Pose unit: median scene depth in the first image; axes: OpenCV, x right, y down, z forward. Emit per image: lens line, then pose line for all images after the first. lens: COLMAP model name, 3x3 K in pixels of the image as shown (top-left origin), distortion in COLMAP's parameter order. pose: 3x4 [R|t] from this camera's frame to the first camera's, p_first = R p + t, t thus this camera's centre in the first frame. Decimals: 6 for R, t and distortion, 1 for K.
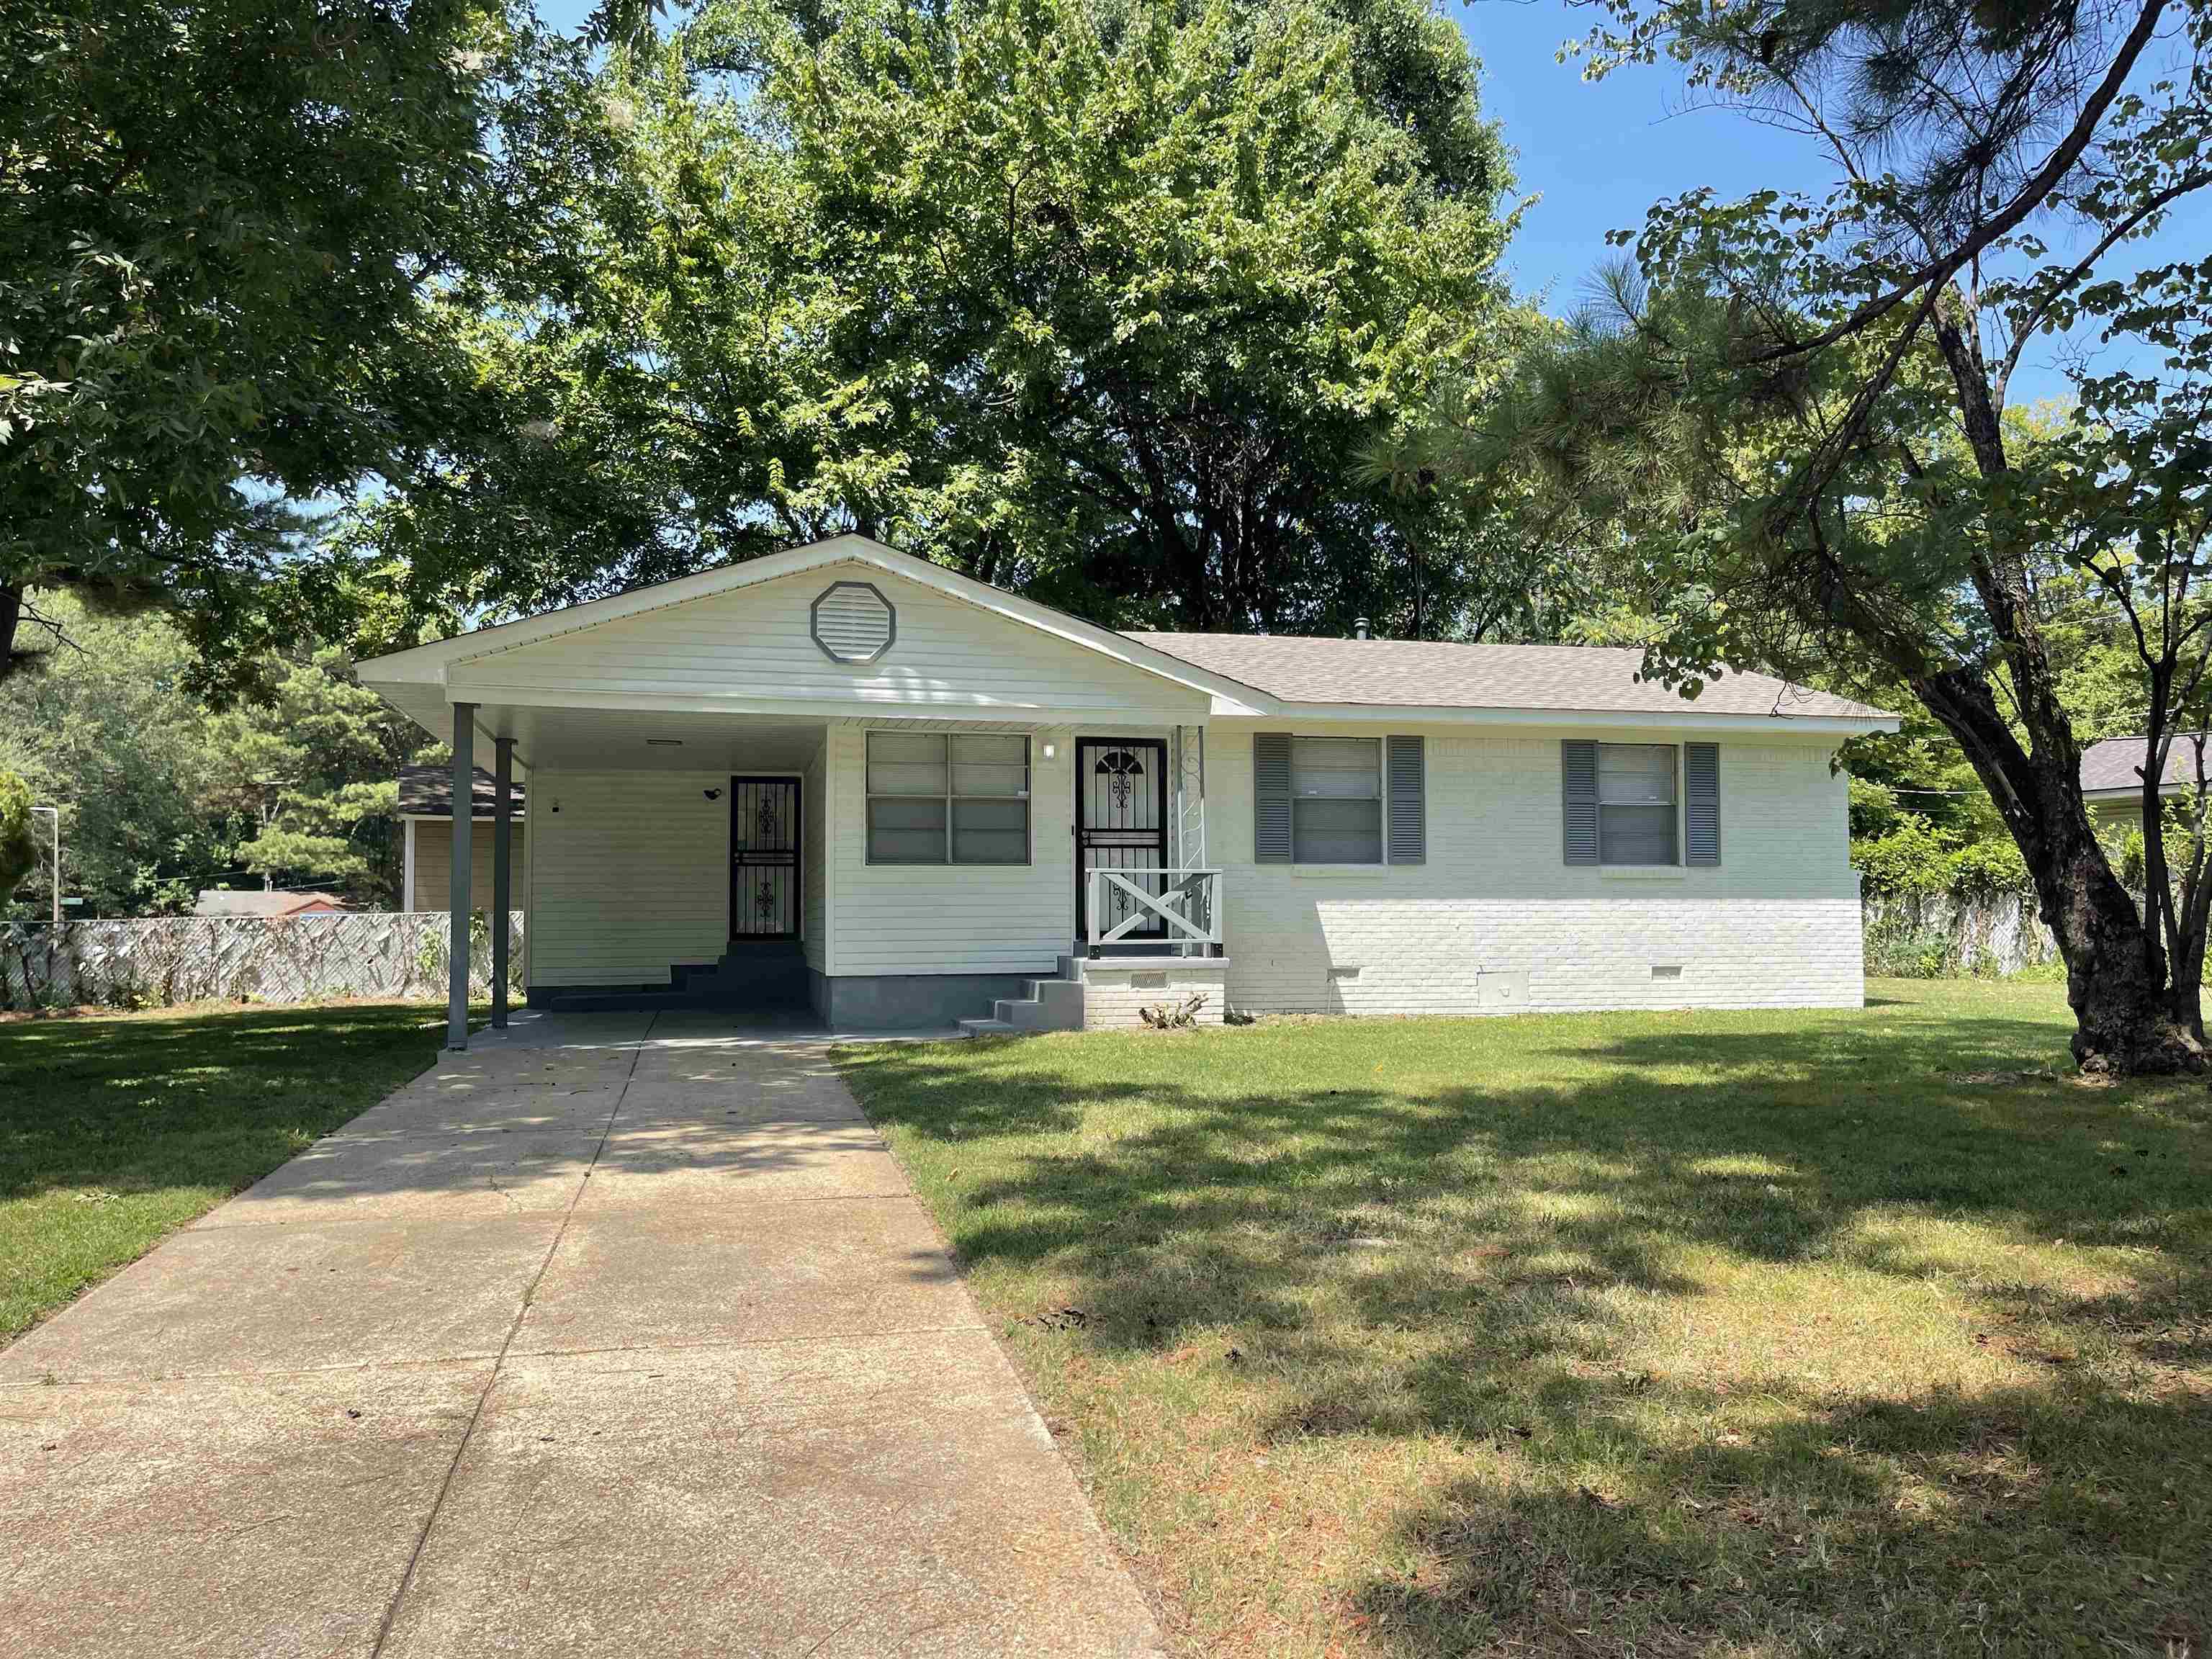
lens RADIAL K [[1585.8, 0, 1106.0], [0, 1585.8, 829.5], [0, 0, 1]] dist [0.036976, -0.000077]
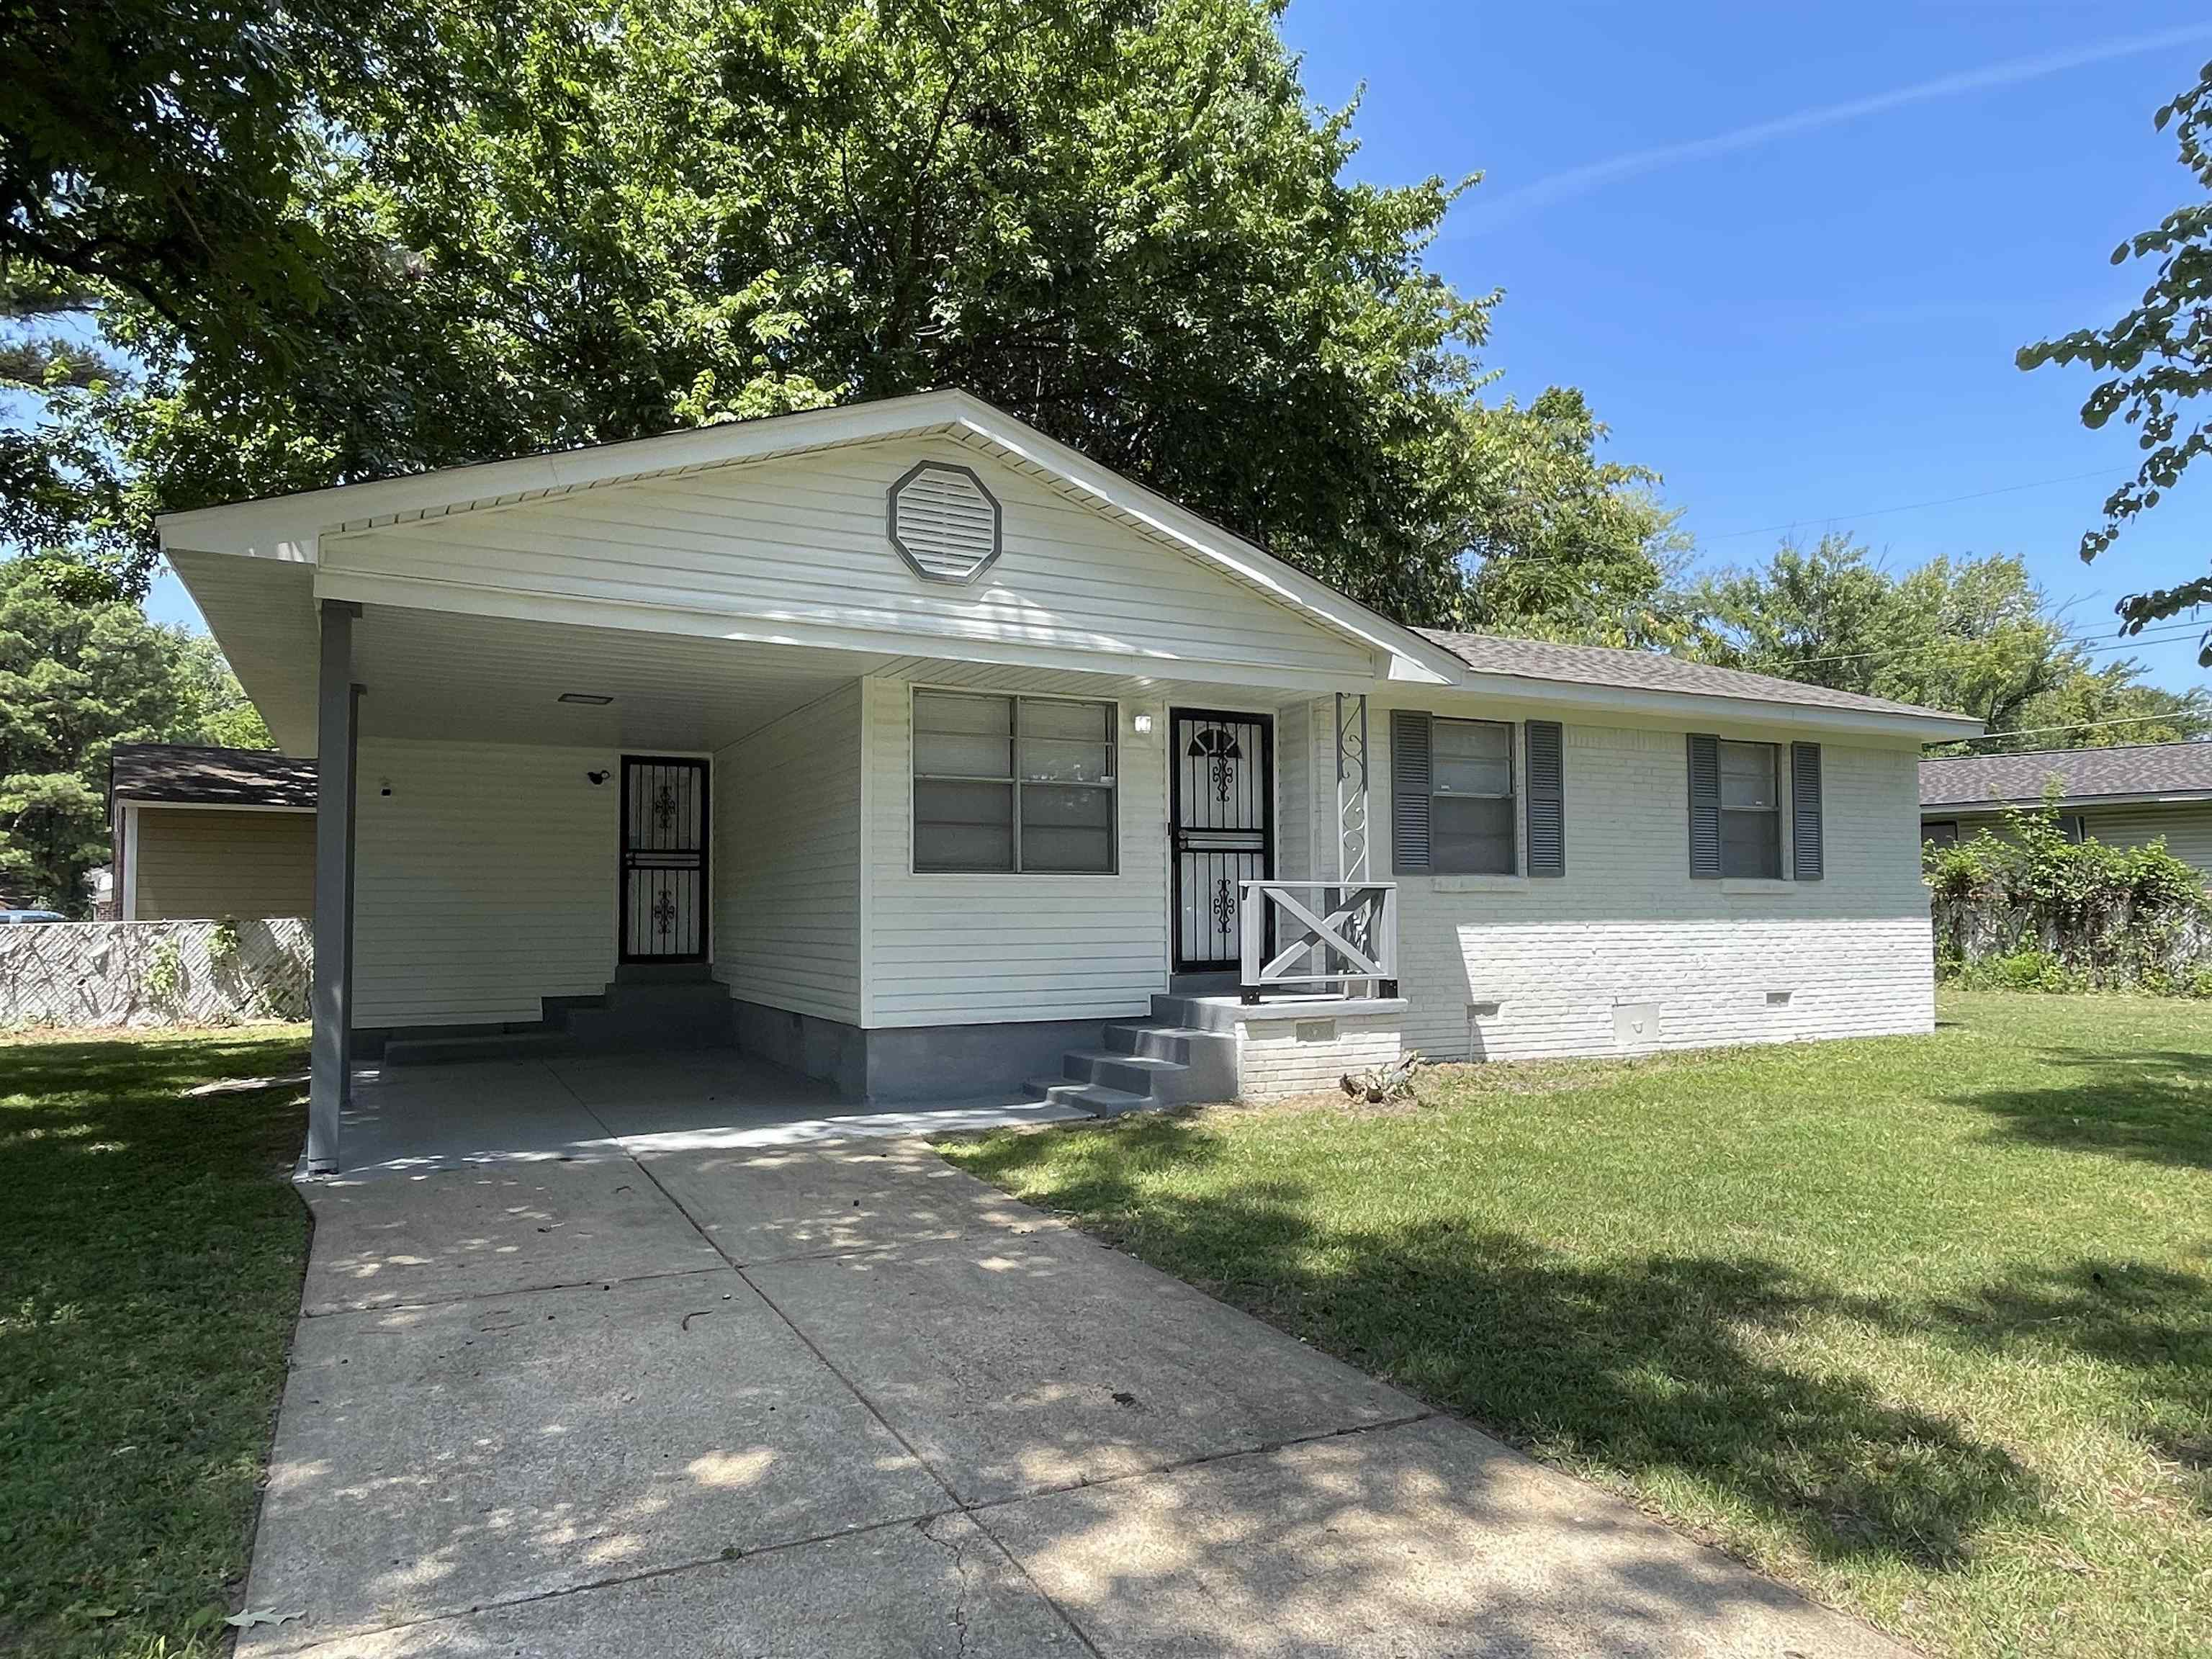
lens RADIAL K [[1391.1, 0, 1103.7], [0, 1391.1, 845.8], [0, 0, 1]] dist [0.002696, 0.001149]
pose [[0.974855, 0.012099, 0.222510, -0.196052], [-0.013821, 0.999885, 0.006183, 0.004706], [-0.222410, -0.009103, 0.974911, 0.345150]]
